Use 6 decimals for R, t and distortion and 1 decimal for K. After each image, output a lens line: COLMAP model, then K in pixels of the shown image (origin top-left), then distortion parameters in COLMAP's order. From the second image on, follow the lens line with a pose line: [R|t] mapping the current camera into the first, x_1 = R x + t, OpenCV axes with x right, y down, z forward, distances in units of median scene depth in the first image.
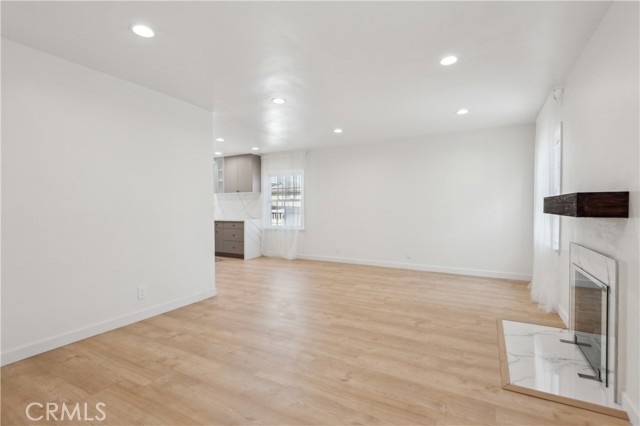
lens RADIAL K [[292.5, 0, 320.0], [0, 292.5, 213.0], [0, 0, 1]] dist [0.018888, -0.000155]
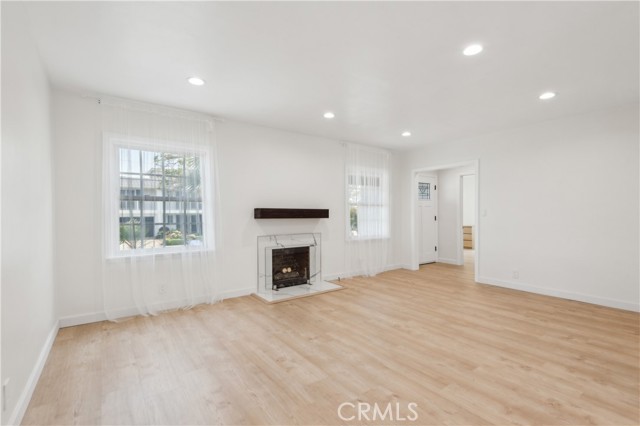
lens RADIAL K [[292.5, 0, 320.0], [0, 292.5, 213.0], [0, 0, 1]] dist [0.018888, -0.000155]
pose [[-0.906628, 0.009061, 0.421834, -0.120445], [0.014322, 0.999854, 0.009306, -0.034106], [-0.421688, 0.014479, -0.906625, 1.974919]]
